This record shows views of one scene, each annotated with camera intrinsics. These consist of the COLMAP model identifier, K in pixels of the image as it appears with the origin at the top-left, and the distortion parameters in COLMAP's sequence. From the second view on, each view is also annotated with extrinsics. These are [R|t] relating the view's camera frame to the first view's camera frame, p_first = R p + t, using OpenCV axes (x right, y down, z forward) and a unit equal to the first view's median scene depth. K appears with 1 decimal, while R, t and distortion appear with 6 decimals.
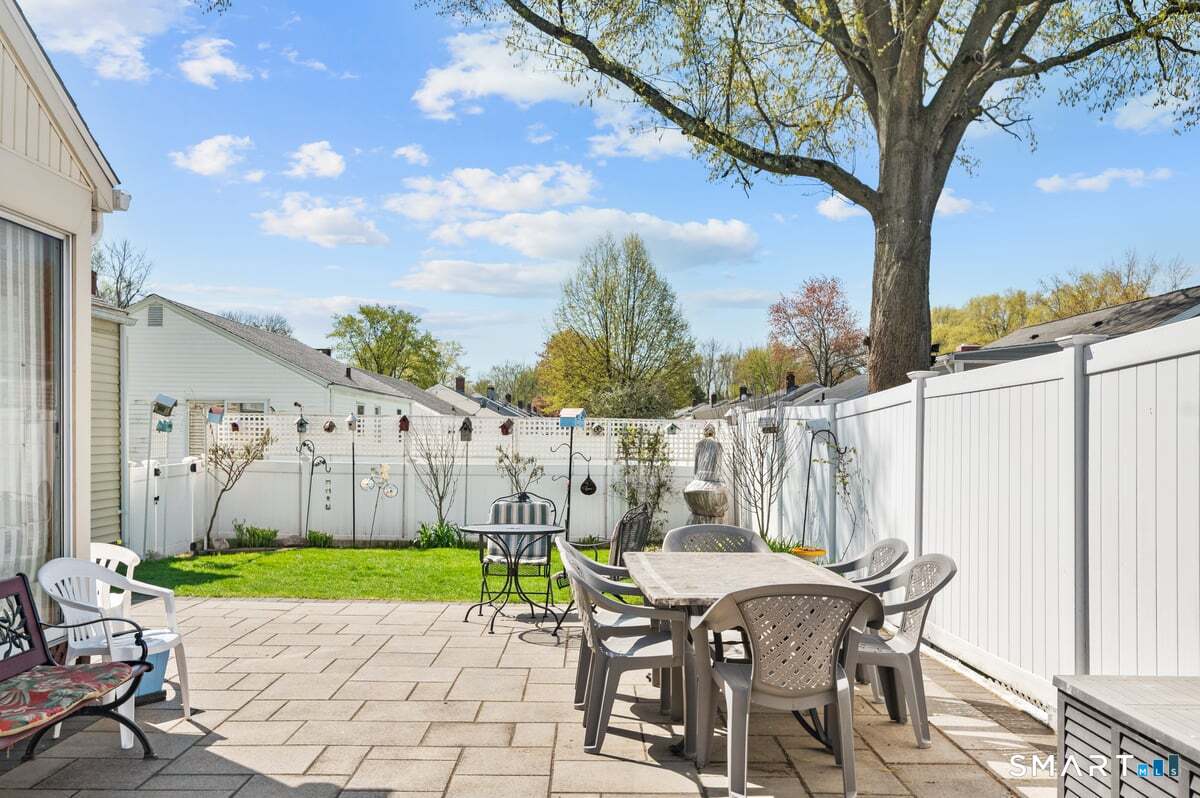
lens RADIAL K [[990.4, 0, 602.8], [0, 990.4, 401.4], [0, 0, 1]] dist [-0.007723, 0.005926]
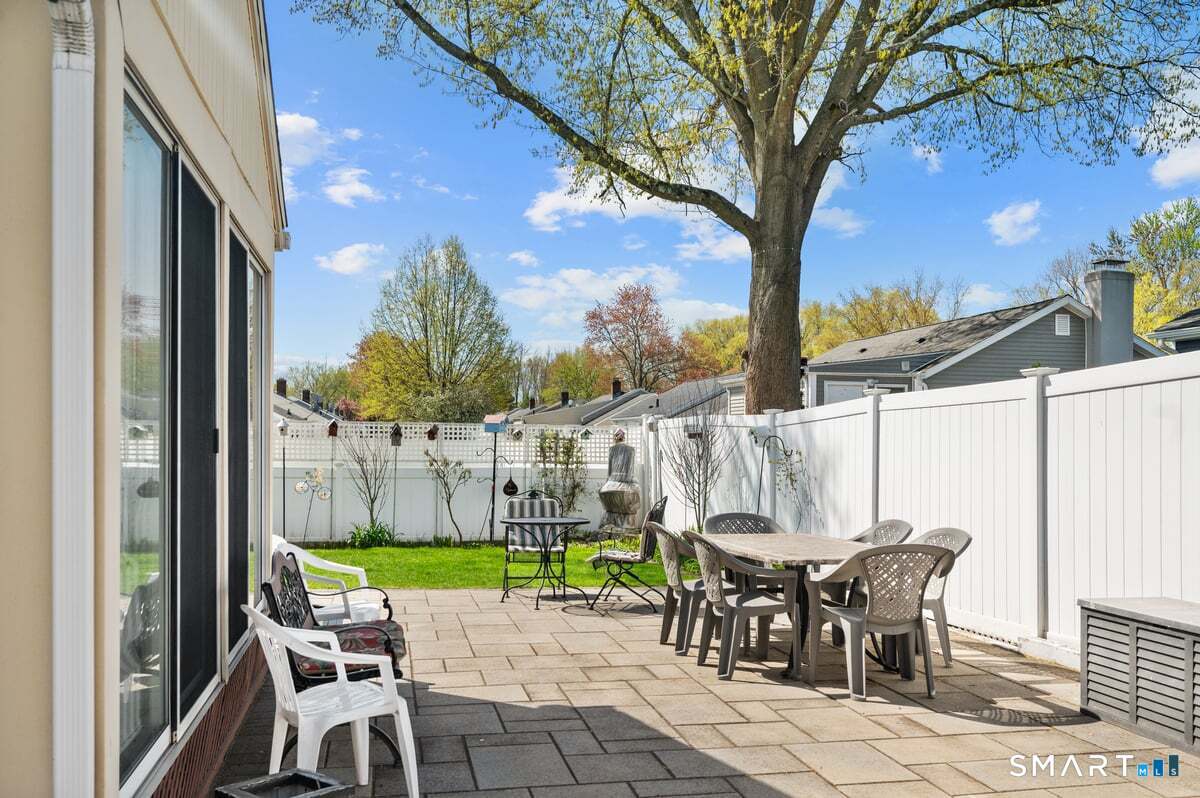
lens RADIAL K [[990.4, 0, 603.3], [0, 990.4, 399.5], [0, 0, 1]] dist [-0.007723, 0.005926]
pose [[0.983683, 0.006883, 0.179778, -0.094275], [-0.005731, 0.999960, -0.006927, -0.002590], [-0.179819, 0.005783, 0.983683, -0.064401]]
